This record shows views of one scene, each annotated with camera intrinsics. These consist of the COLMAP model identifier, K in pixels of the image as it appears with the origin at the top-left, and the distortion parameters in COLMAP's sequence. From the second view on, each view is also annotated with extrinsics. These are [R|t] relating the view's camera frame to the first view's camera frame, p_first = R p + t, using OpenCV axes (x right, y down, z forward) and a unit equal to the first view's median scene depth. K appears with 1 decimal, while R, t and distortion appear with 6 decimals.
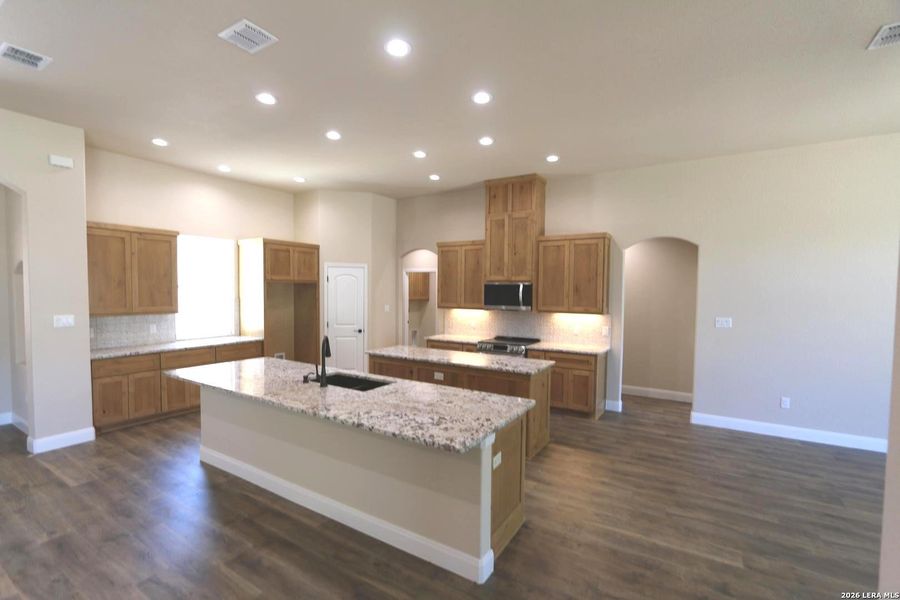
lens RADIAL K [[411.1, 0, 446.9], [0, 411.1, 307.4], [0, 0, 1]] dist [-0.014763, 0.000361]
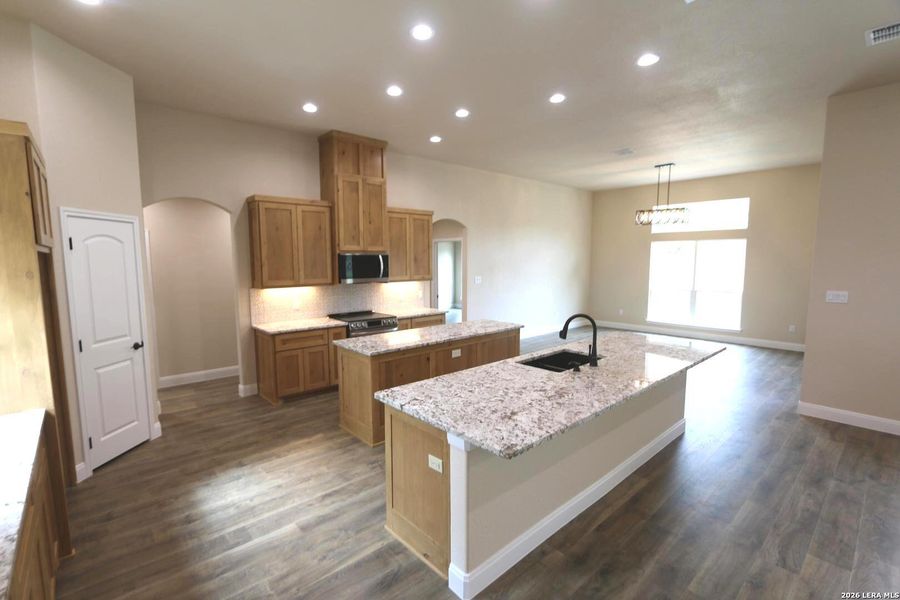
lens RADIAL K [[411.0, 0, 441.8], [0, 411.0, 301.8], [0, 0, 1]] dist [-0.016481, 0.001409]
pose [[0.284002, -0.111384, 0.952332, -0.855903], [0.050243, 0.993594, 0.101227, -0.045069], [-0.957506, 0.019099, 0.287779, 0.704709]]
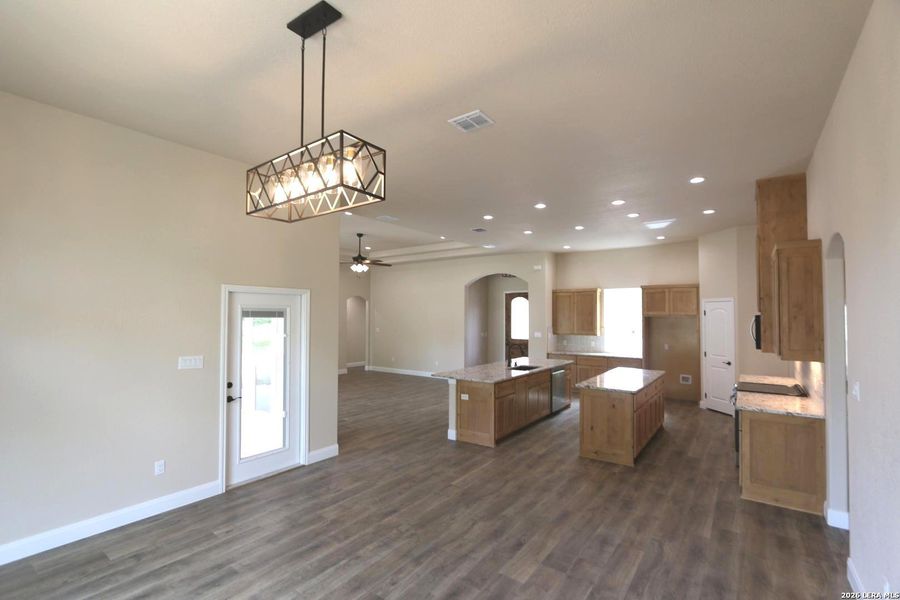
lens RADIAL K [[412.1, 0, 443.0], [0, 412.1, 304.8], [0, 0, 1]] dist [-0.012077, 0.000313]
pose [[-0.075388, -0.038335, -0.996417, 1.252346], [-0.050454, 0.998127, -0.034583, -0.024773], [0.995877, 0.047666, -0.077181, 0.535781]]
